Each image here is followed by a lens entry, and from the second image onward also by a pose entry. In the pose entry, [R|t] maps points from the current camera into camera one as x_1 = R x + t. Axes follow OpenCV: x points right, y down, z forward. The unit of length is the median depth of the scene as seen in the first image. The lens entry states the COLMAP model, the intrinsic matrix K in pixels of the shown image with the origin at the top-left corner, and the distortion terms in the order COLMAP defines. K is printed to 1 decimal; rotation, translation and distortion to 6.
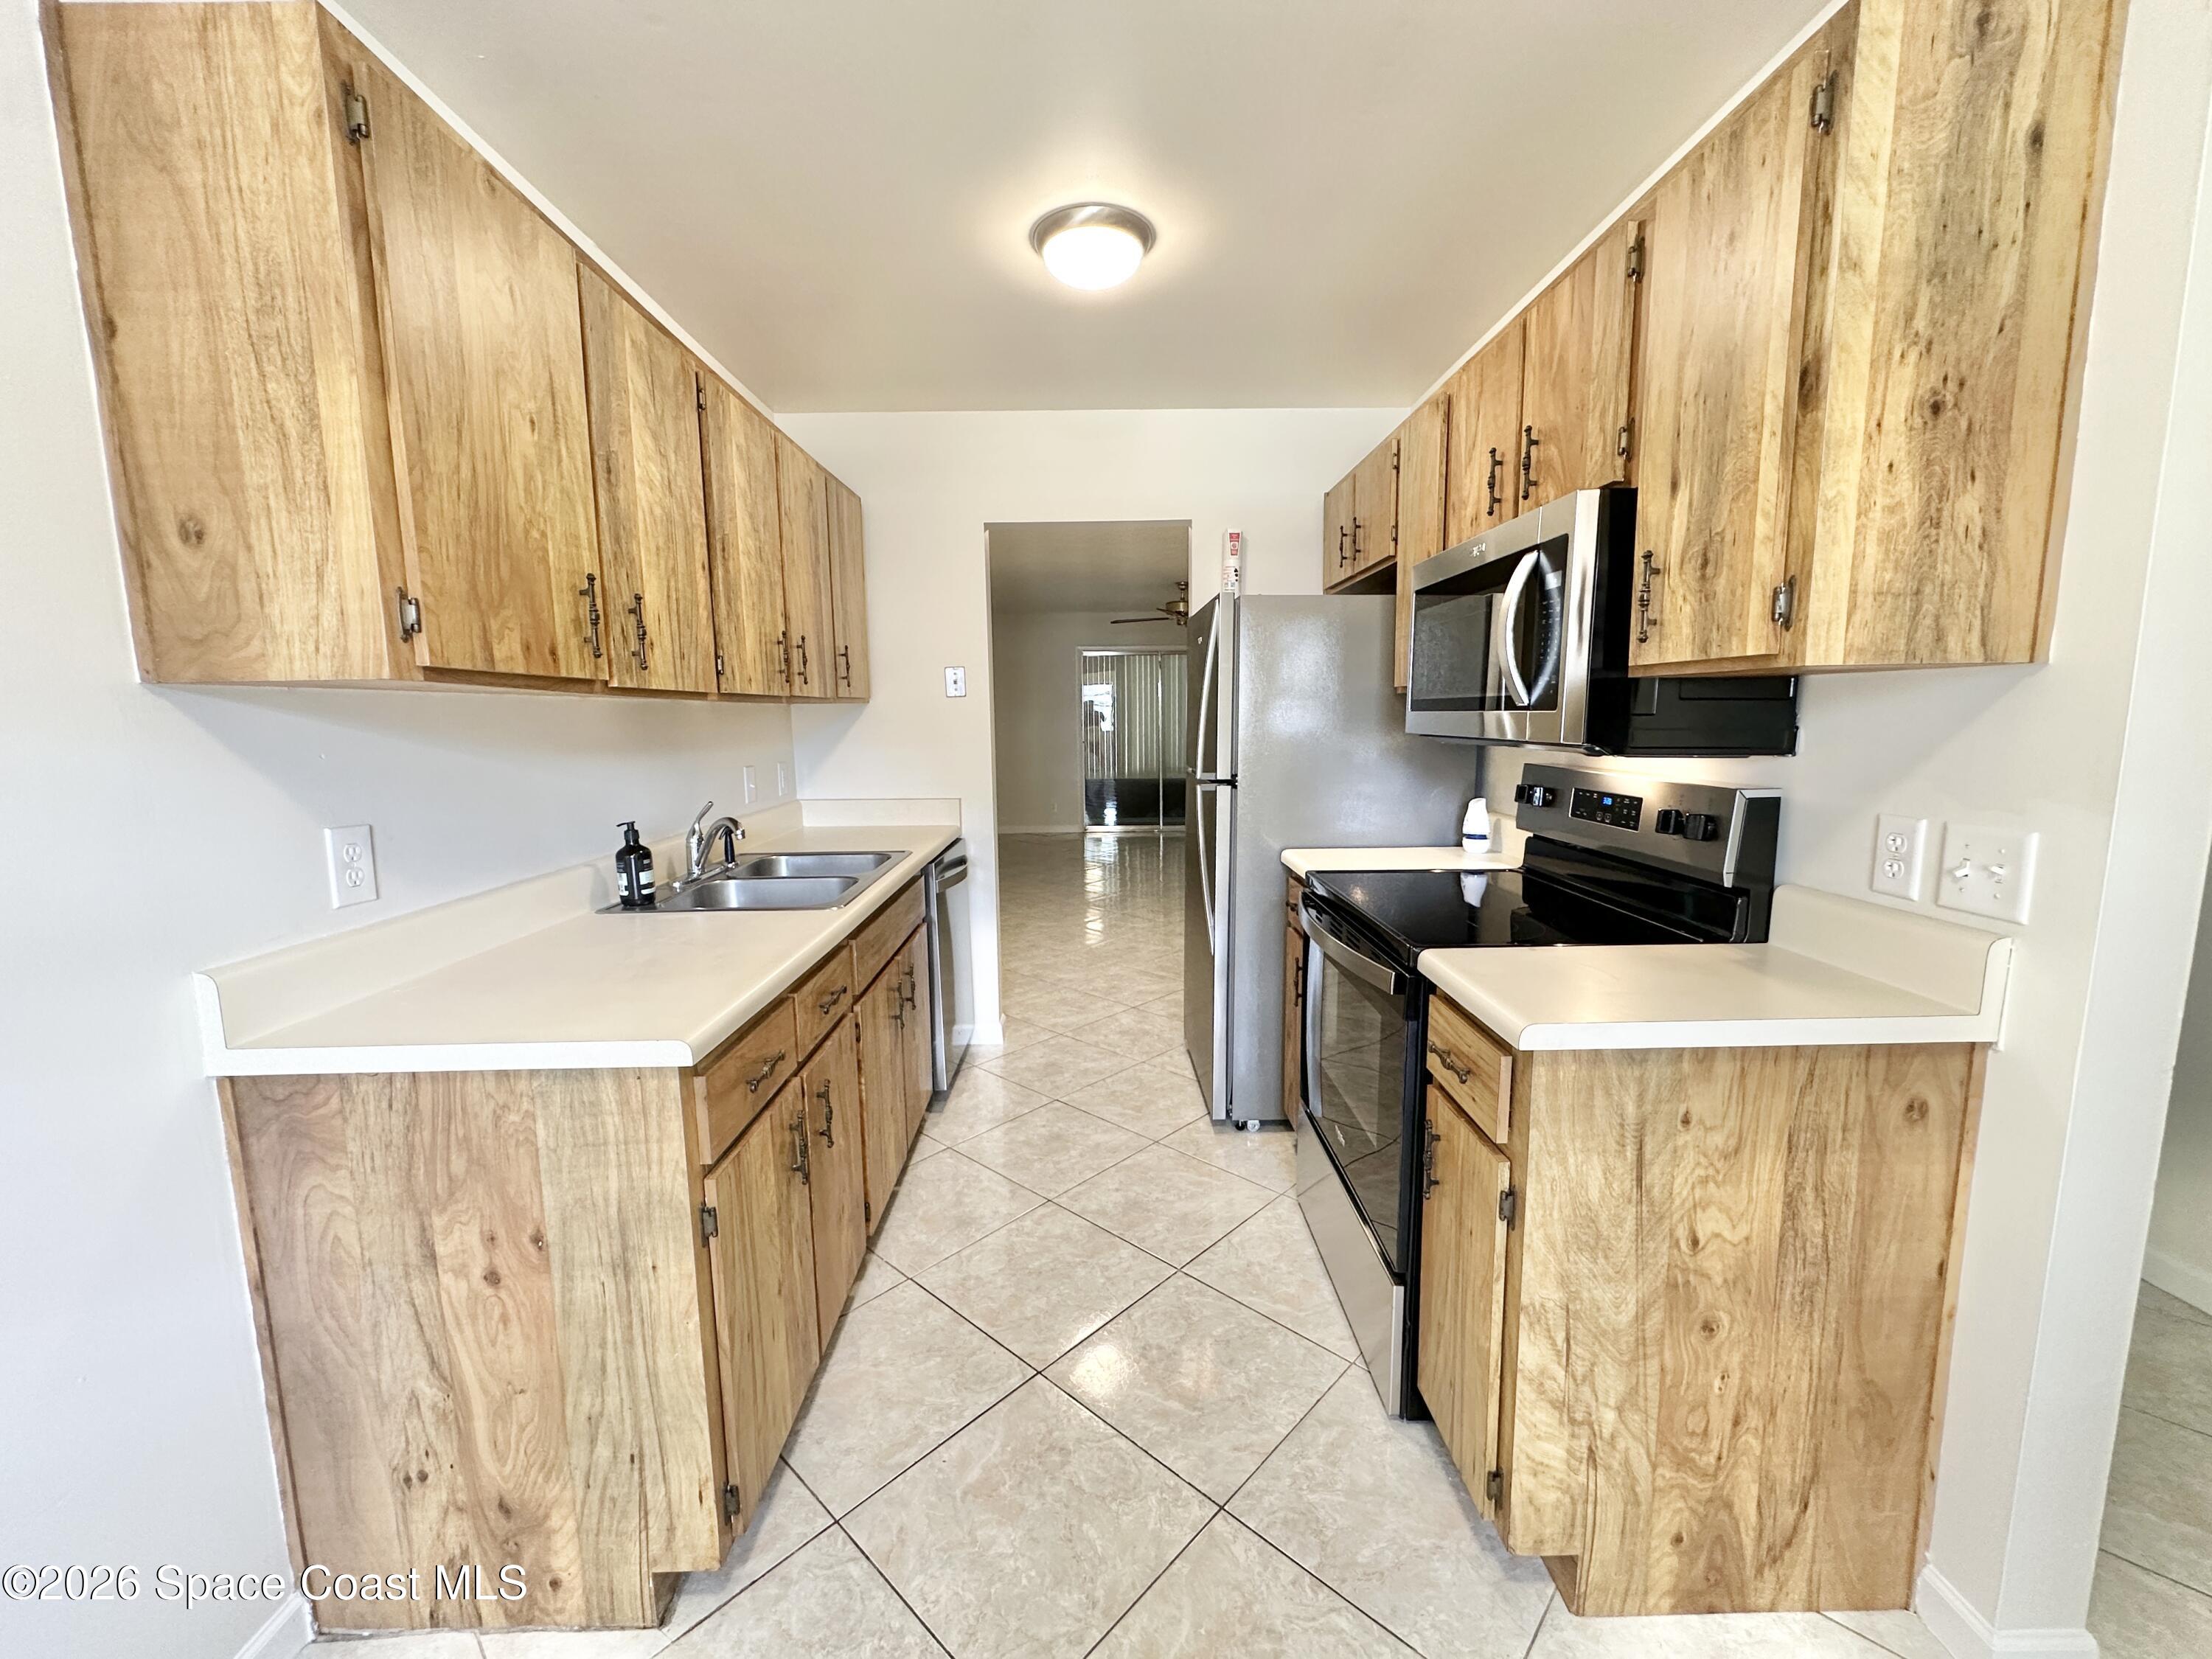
lens RADIAL K [[884.7, 0, 1103.9], [0, 884.7, 826.3], [0, 0, 1]] dist [-0.002276, 0.000443]
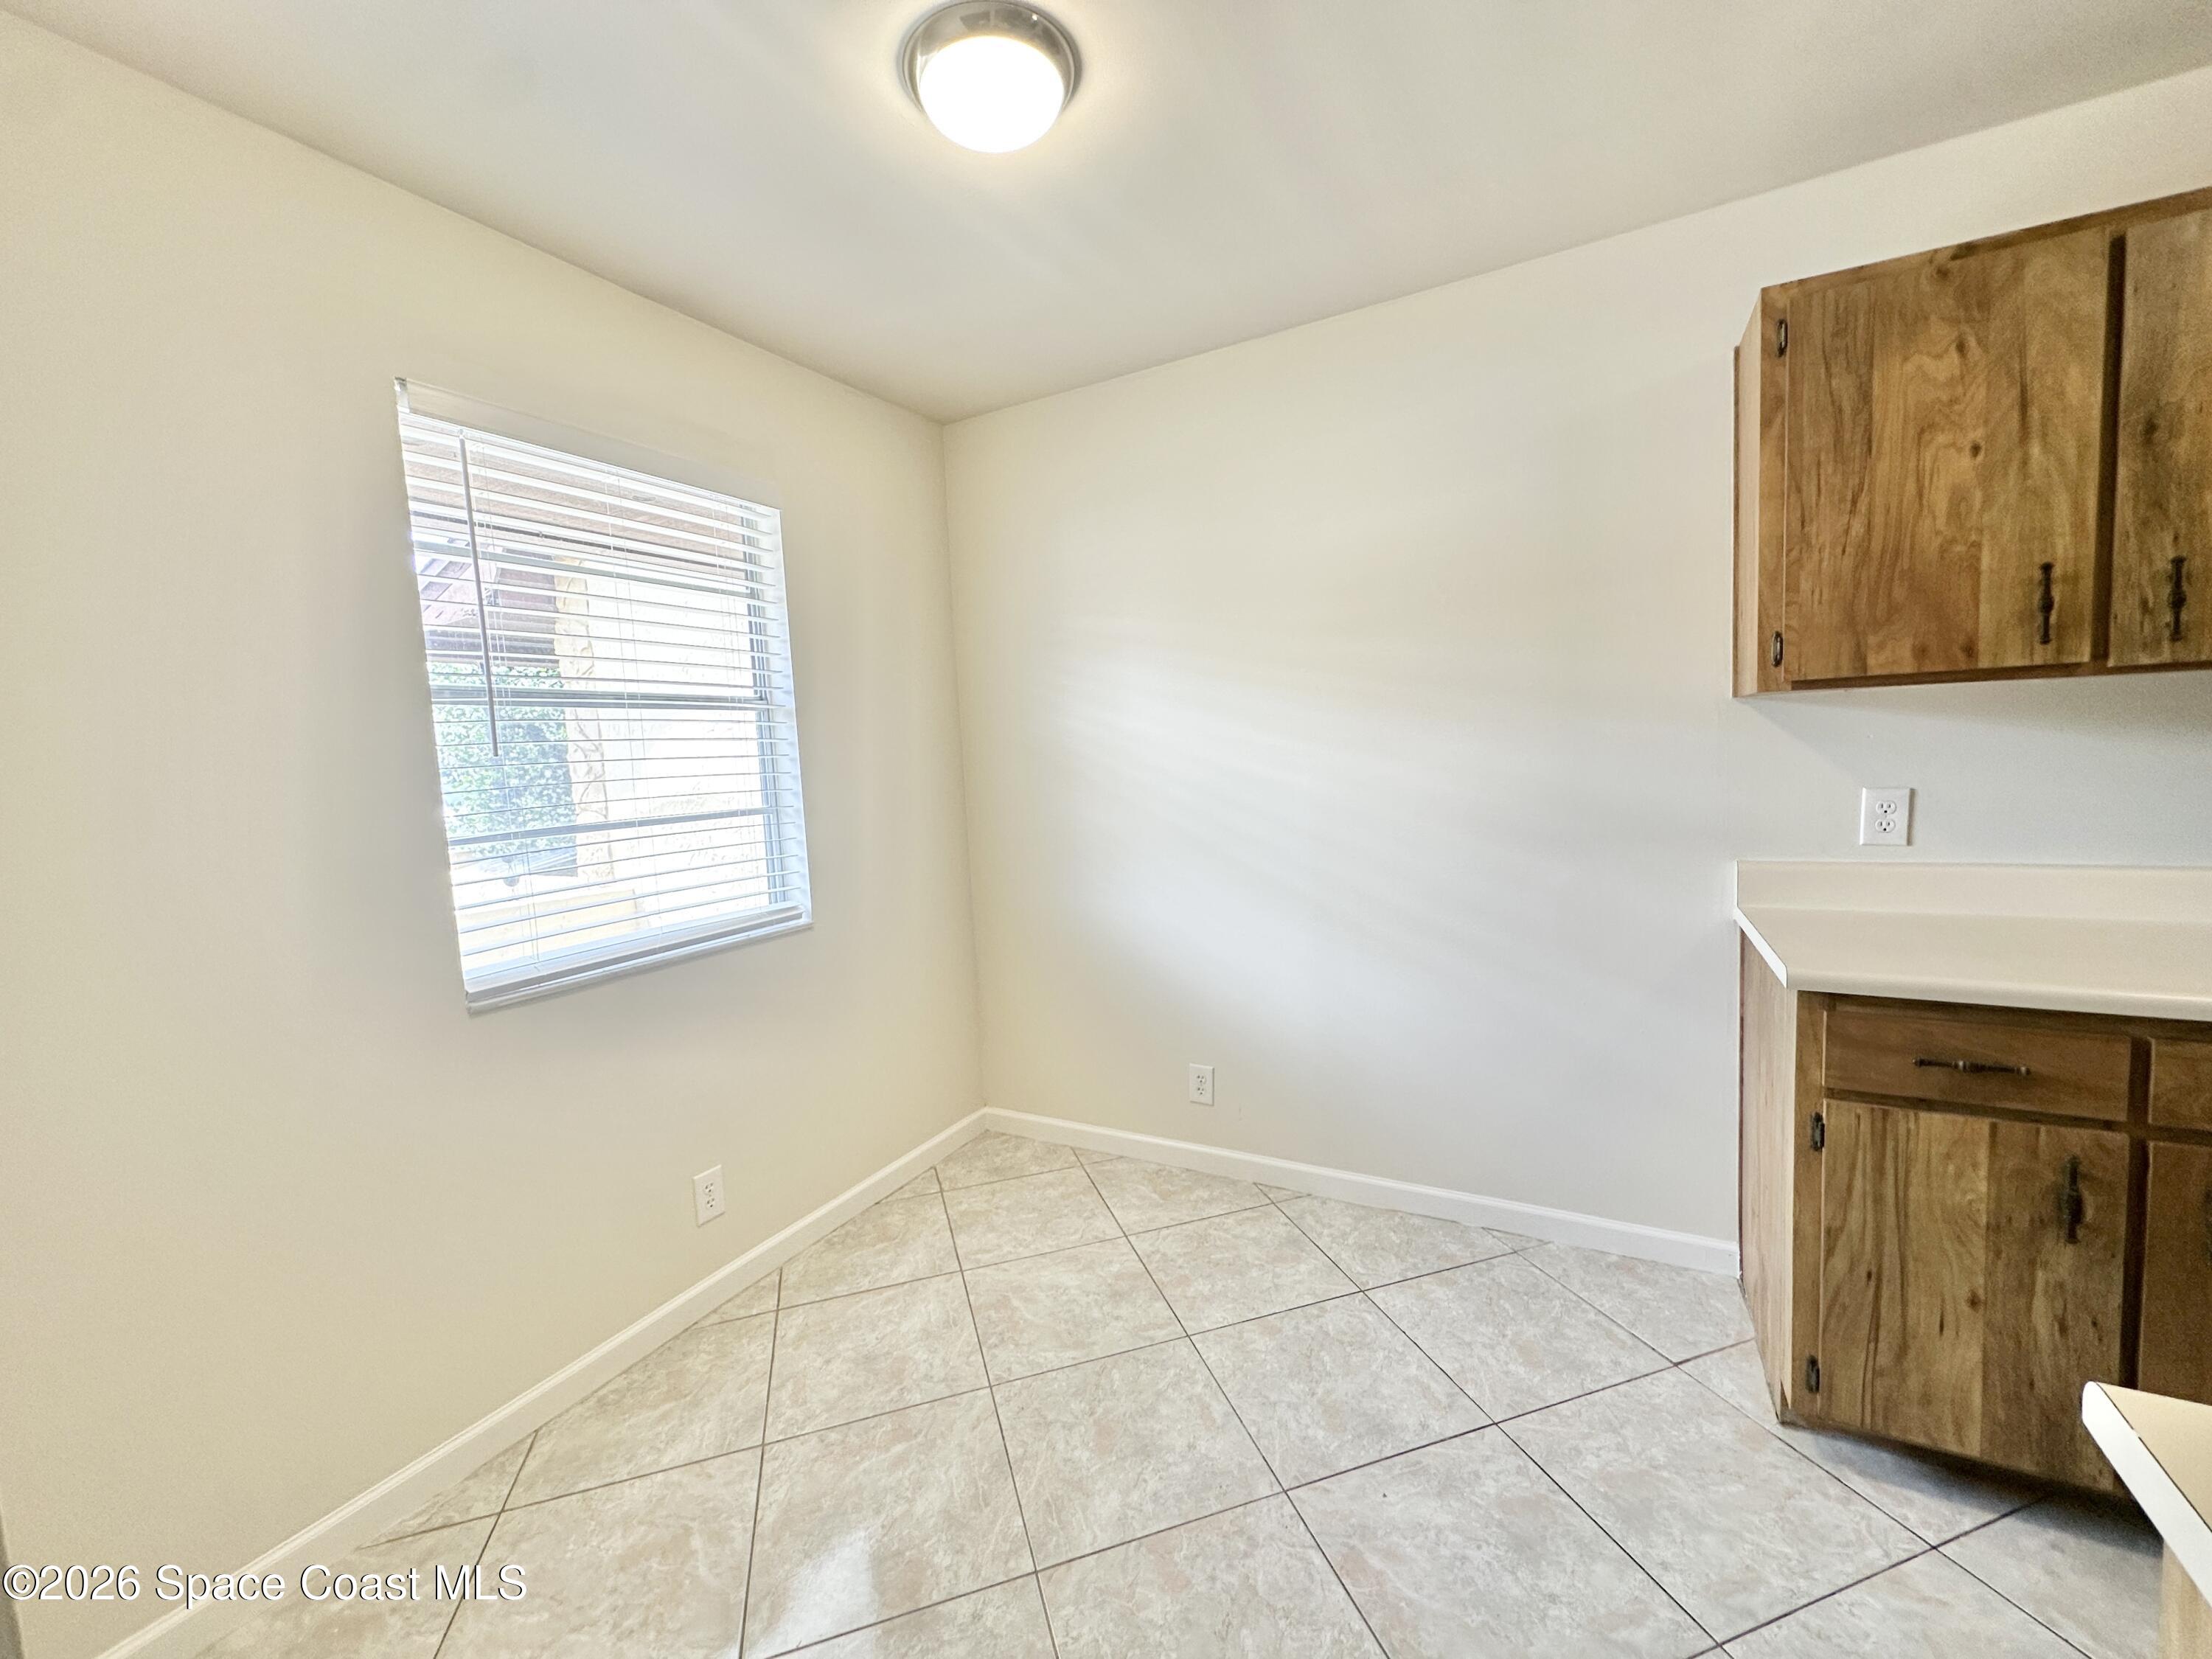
lens RADIAL K [[884.7, 0, 1105.6], [0, 884.7, 822.8], [0, 0, 1]] dist [-0.002276, 0.000443]
pose [[-0.489456, 0.106865, -0.865455, 0.931677], [-0.054036, 0.986839, 0.152413, -0.090488], [0.870352, 0.121365, -0.477239, 0.613249]]
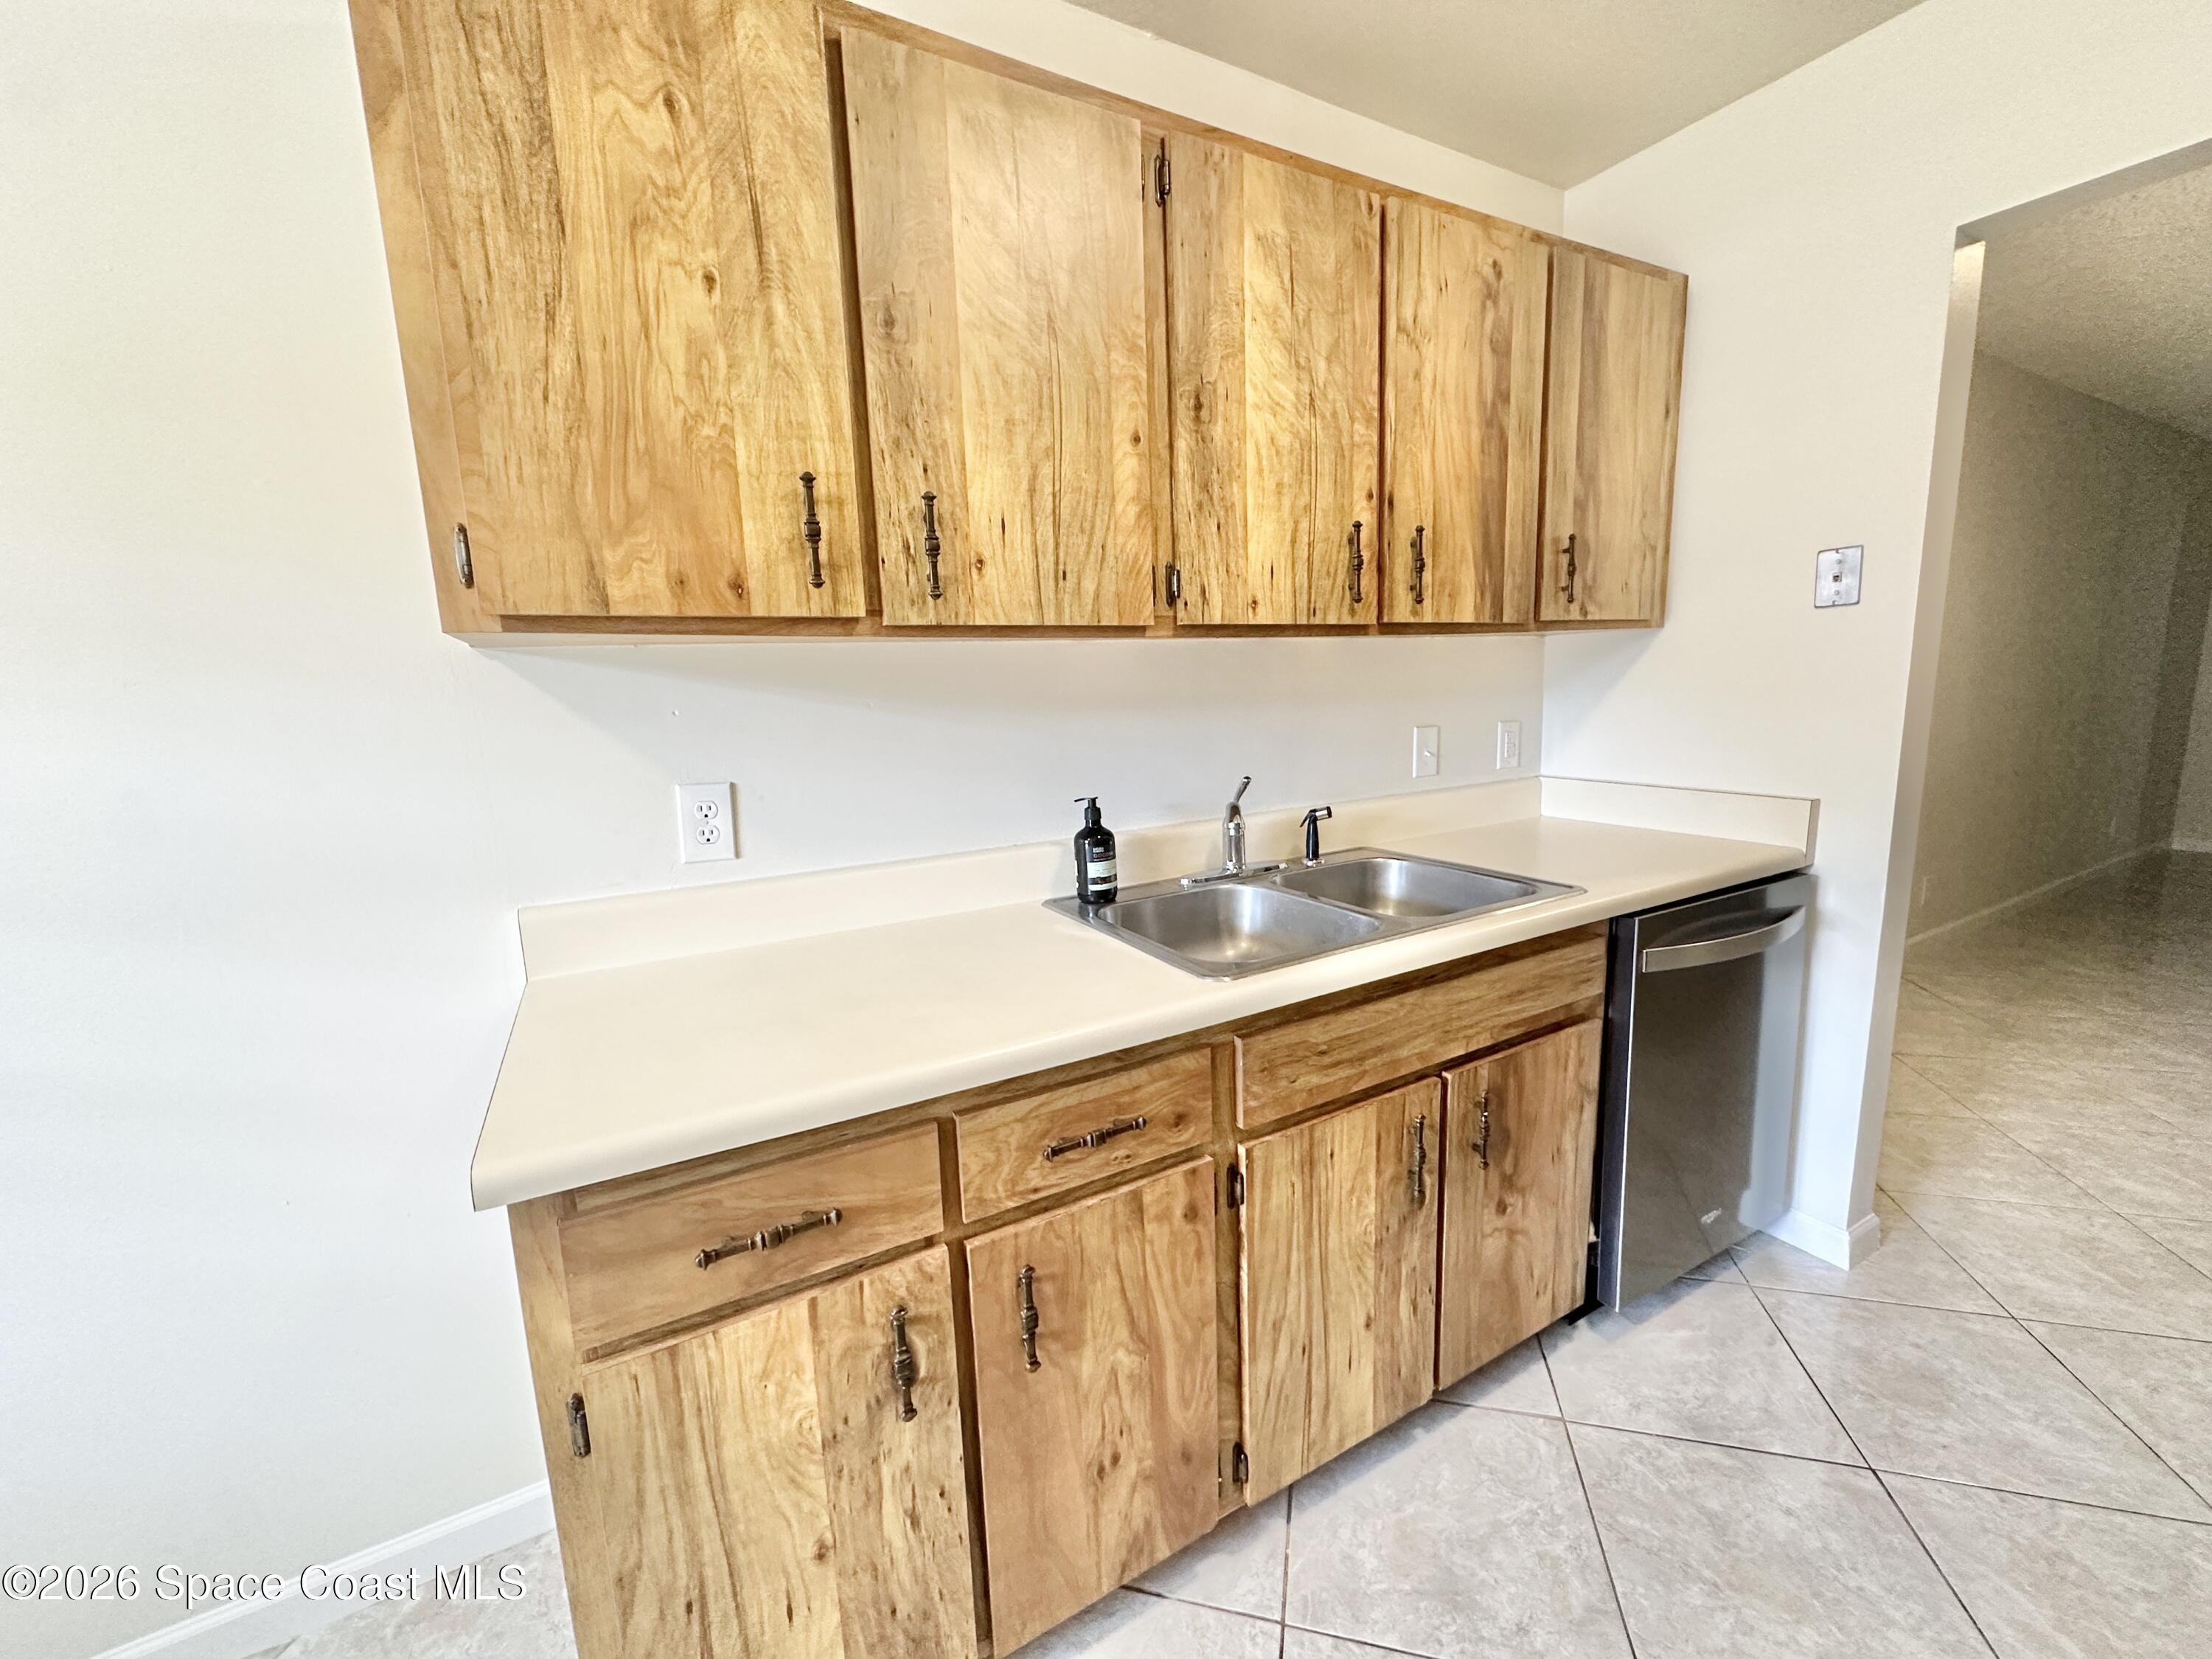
lens RADIAL K [[884.7, 0, 1104.6], [0, 884.7, 826.5], [0, 0, 1]] dist [-0.002276, 0.000443]
pose [[0.482936, 0.135093, -0.865172, 0.236115], [-0.079459, 0.990712, 0.110342, -0.099403], [0.872043, 0.015458, 0.489185, 0.917046]]
